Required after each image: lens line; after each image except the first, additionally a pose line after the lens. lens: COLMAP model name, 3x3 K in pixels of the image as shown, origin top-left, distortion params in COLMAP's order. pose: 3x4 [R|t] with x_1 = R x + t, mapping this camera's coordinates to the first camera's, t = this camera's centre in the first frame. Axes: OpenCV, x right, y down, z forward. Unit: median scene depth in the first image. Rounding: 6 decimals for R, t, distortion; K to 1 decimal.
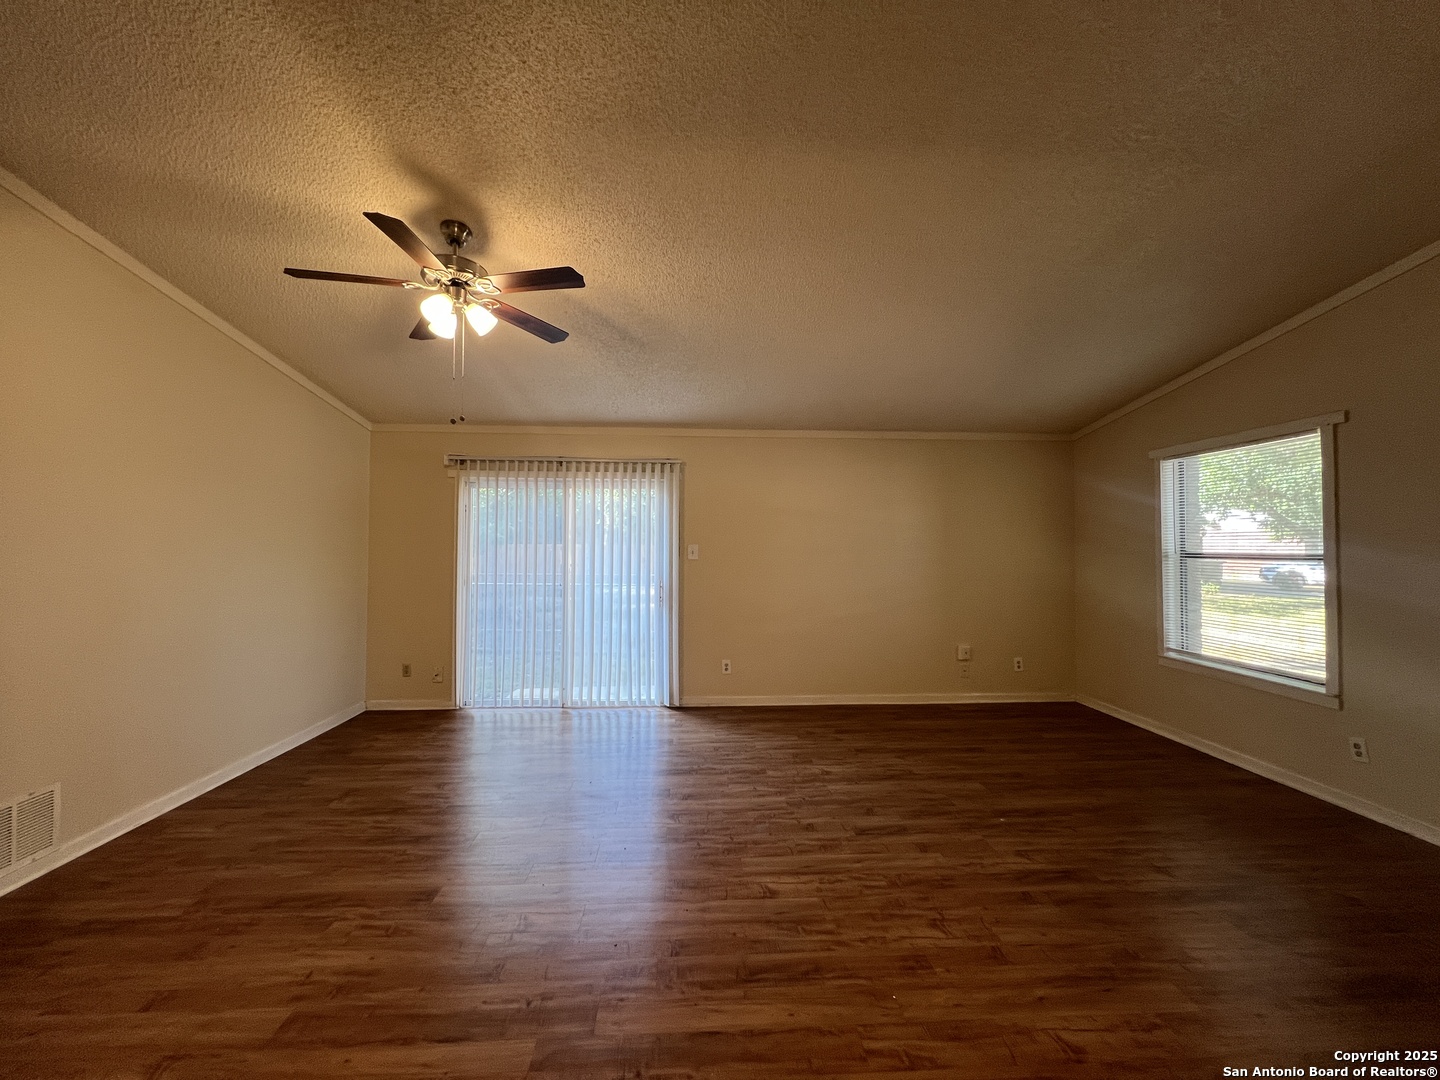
lens RADIAL K [[575.6, 0, 718.1], [0, 575.6, 534.6], [0, 0, 1]] dist [-0.001656, 0.000320]
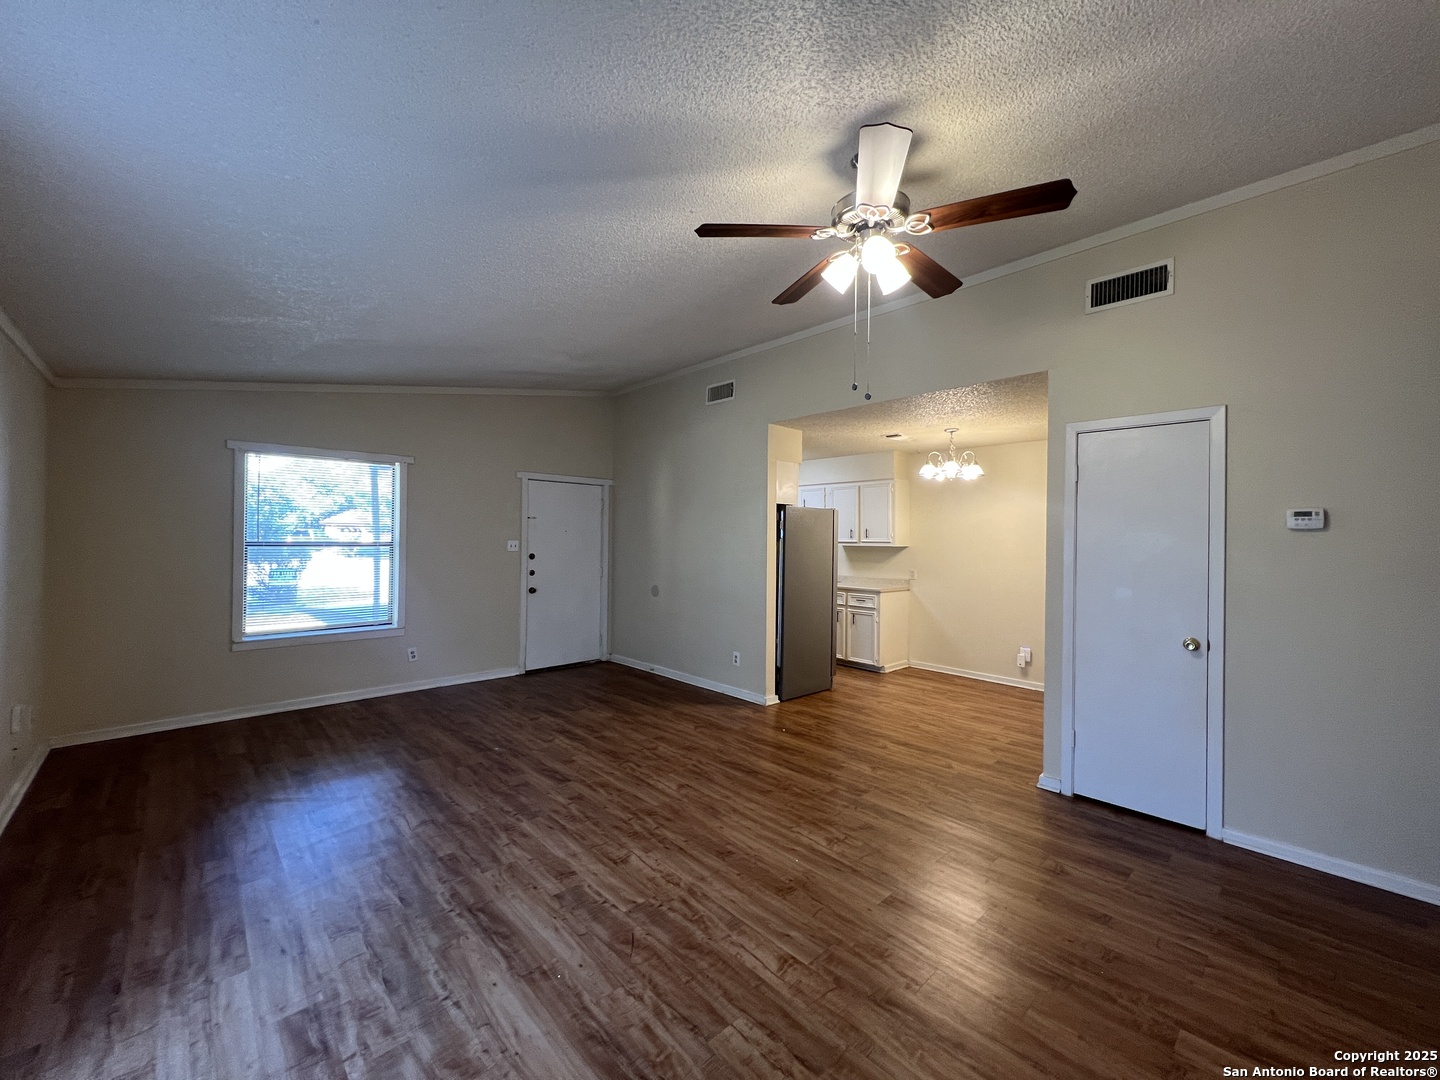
lens RADIAL K [[575.6, 0, 717.9], [0, 575.6, 528.7], [0, 0, 1]] dist [-0.001656, 0.000320]
pose [[-0.640519, 0.001261, 0.767941, -0.566657], [-0.028956, 0.999248, -0.025792, 0.009995], [-0.767396, -0.038756, -0.640001, 0.998123]]
